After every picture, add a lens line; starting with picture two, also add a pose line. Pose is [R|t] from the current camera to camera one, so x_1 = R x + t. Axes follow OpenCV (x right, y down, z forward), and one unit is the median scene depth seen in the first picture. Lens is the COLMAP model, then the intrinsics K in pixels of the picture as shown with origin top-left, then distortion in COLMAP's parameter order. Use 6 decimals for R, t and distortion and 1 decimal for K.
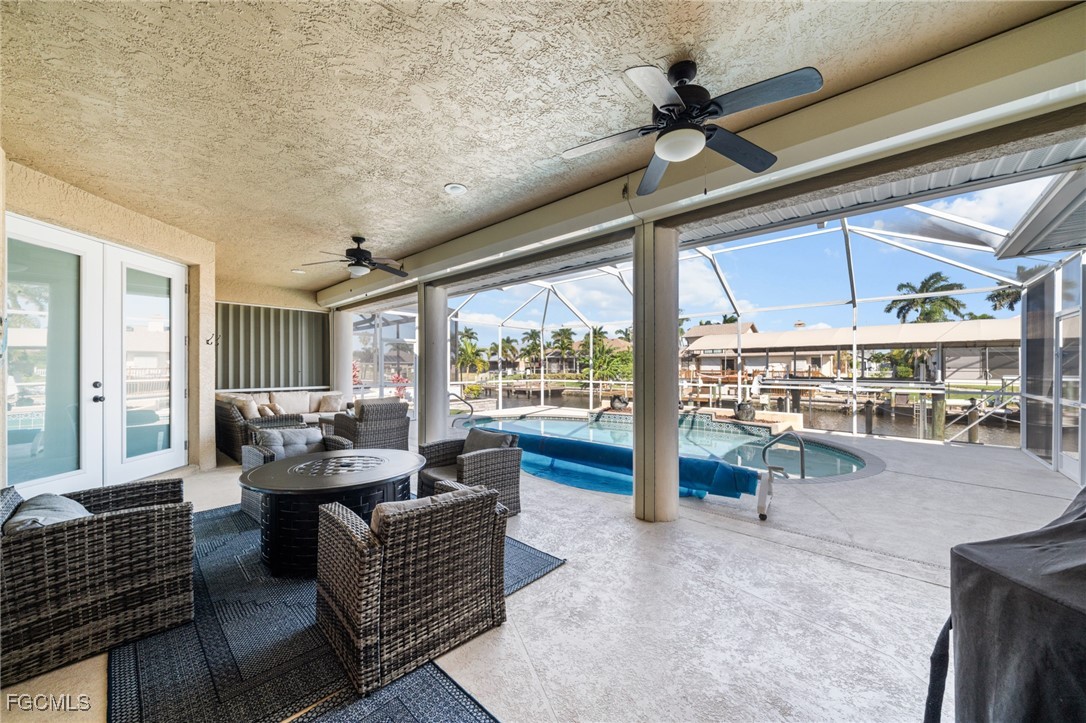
lens RADIAL K [[393.5, 0, 543.9], [0, 393.5, 375.9], [0, 0, 1]] dist [-0.002591, -0.000301]
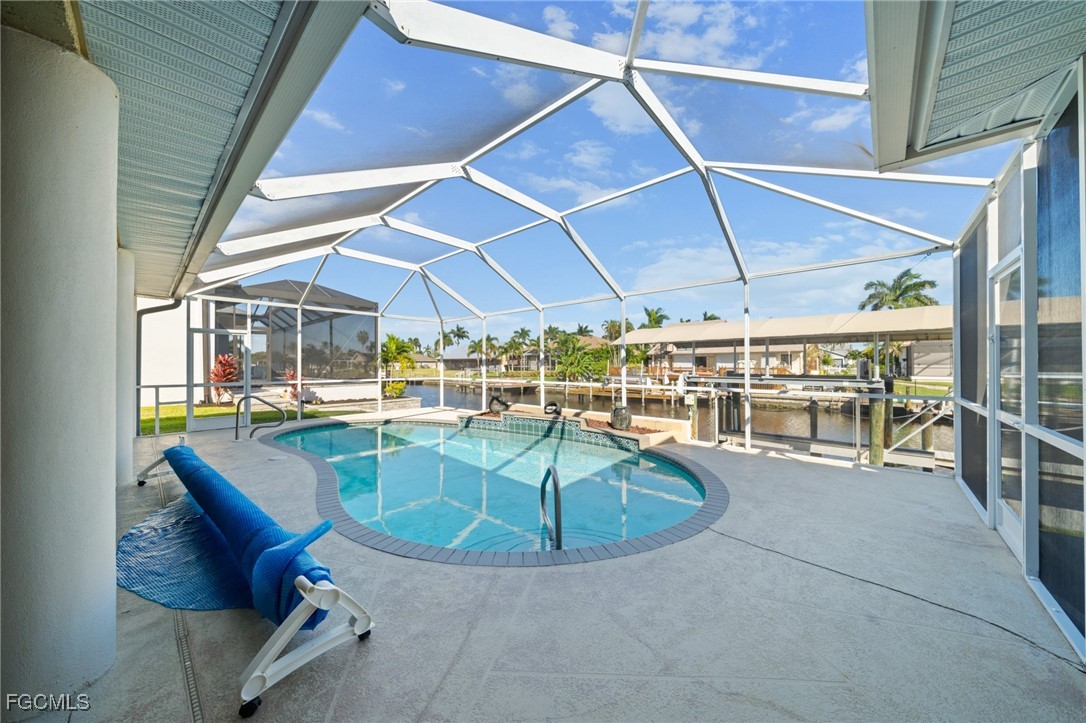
lens RADIAL K [[372.8, 0, 542.4], [0, 372.8, 366.2], [0, 0, 1]] dist [-0.000488, -0.000034]
pose [[0.999993, -0.001637, -0.003442, 0.096477], [0.001573, 0.999829, -0.018417, -0.000180], [0.003471, 0.018411, 0.999824, 0.065816]]
